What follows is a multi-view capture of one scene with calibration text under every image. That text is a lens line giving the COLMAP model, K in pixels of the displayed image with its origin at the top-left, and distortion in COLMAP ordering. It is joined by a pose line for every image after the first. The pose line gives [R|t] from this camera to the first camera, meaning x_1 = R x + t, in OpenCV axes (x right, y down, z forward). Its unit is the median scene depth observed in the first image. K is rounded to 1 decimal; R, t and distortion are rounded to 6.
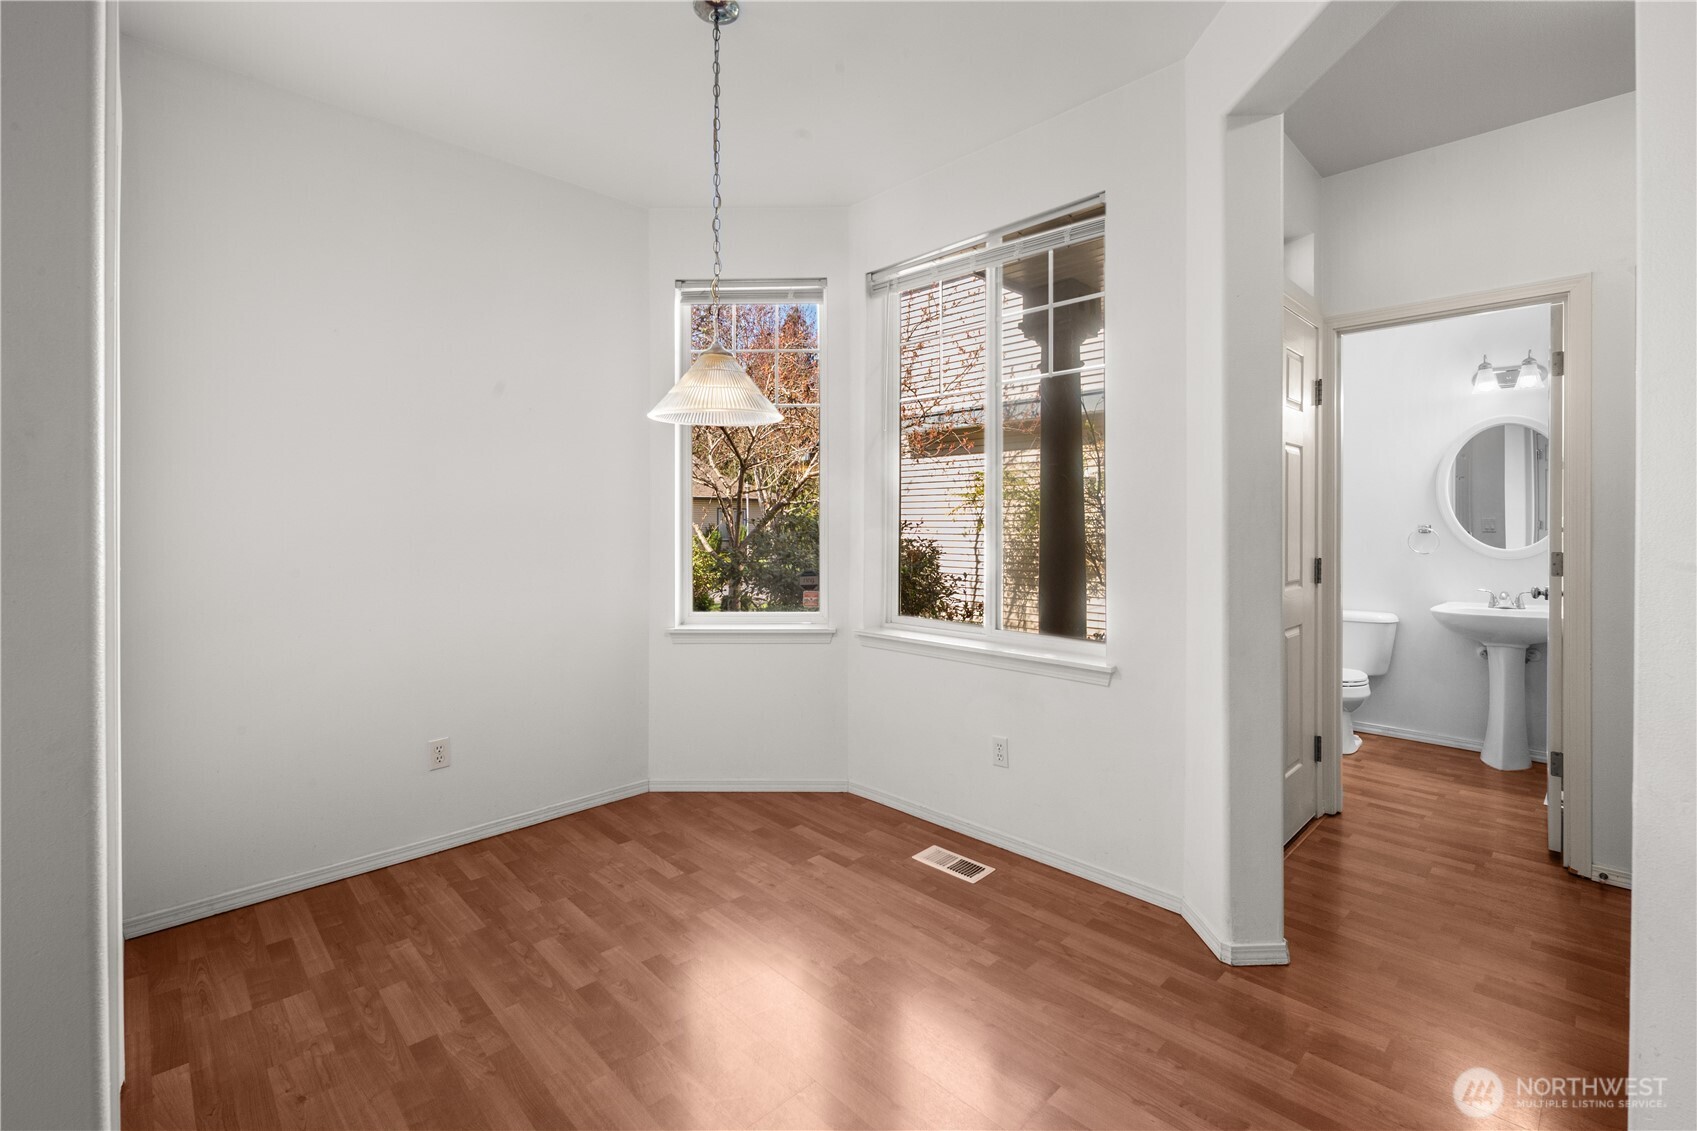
lens RADIAL K [[745.2, 0, 863.0], [0, 745.2, 518.6], [0, 0, 1]] dist [-0.000984, -0.001416]
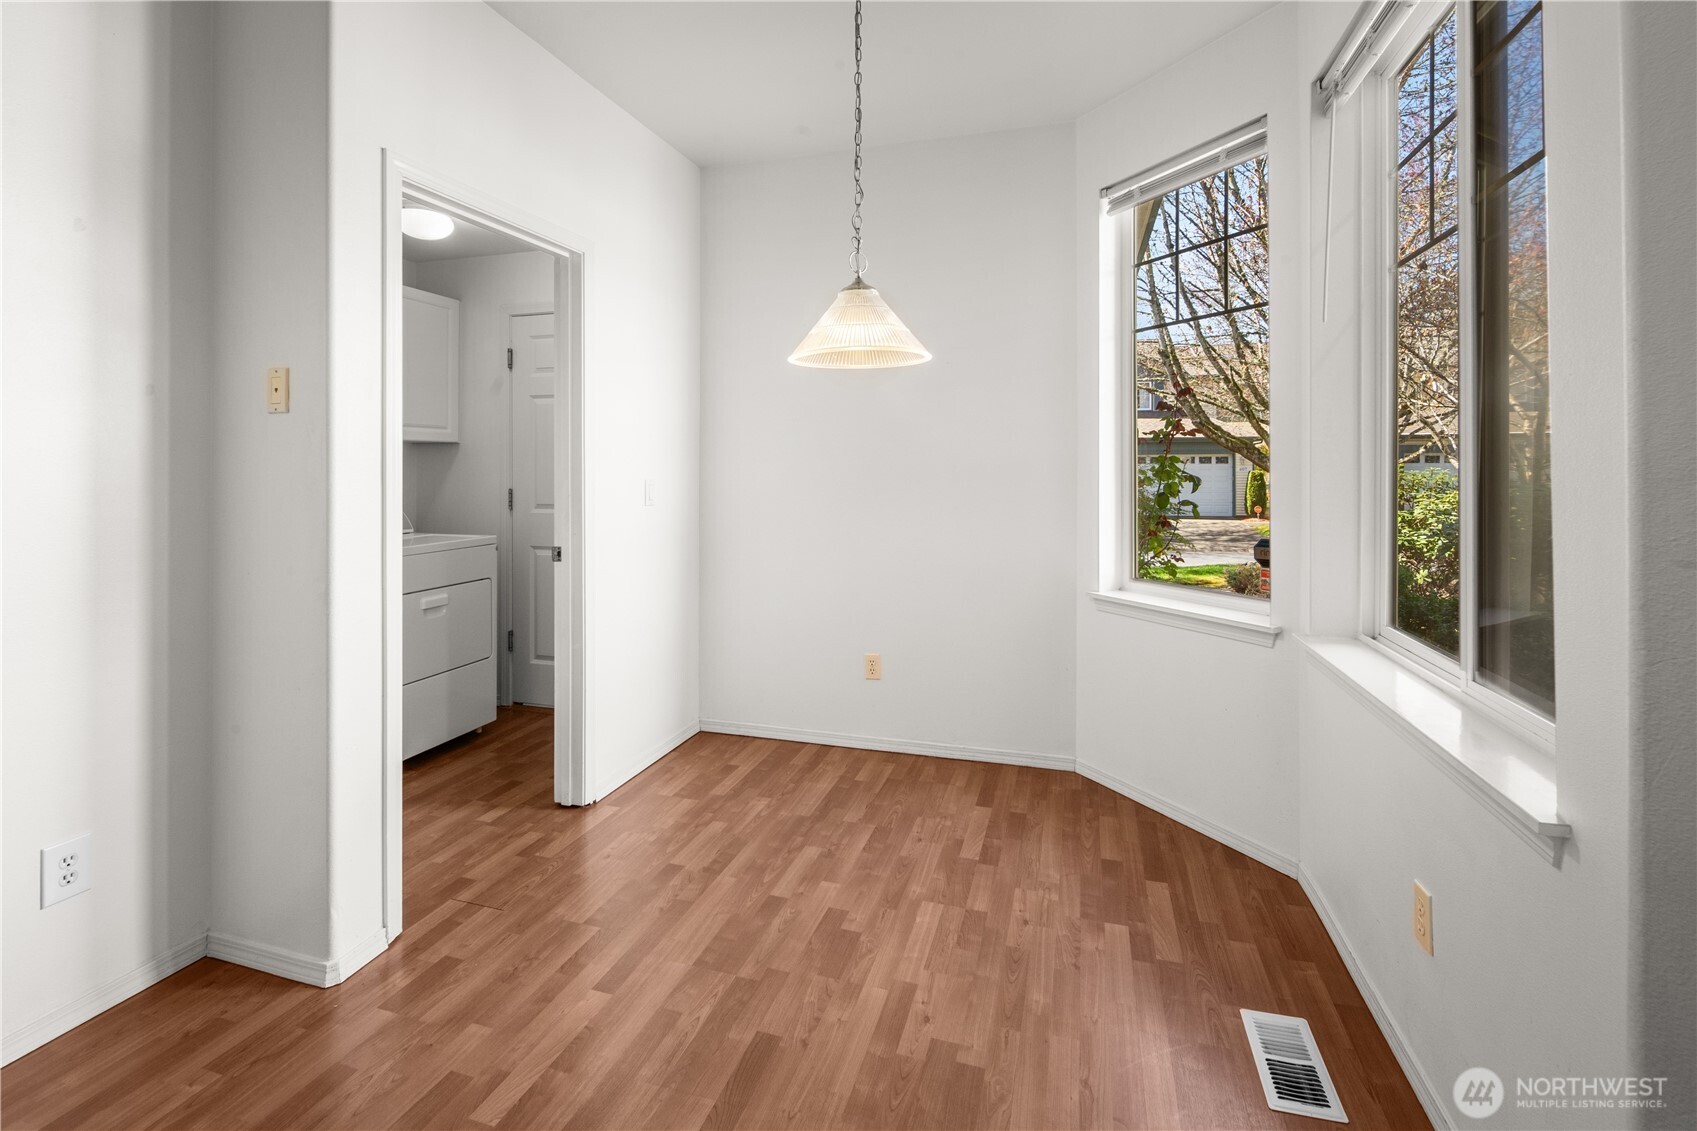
lens RADIAL K [[745.2, 0, 871.4], [0, 745.2, 475.1], [0, 0, 1]] dist [-0.000984, -0.001416]
pose [[0.483056, 0.005976, -0.875569, 0.472088], [-0.003675, 0.999982, 0.004797, 0.008341], [0.875582, 0.000900, 0.483069, 0.445297]]
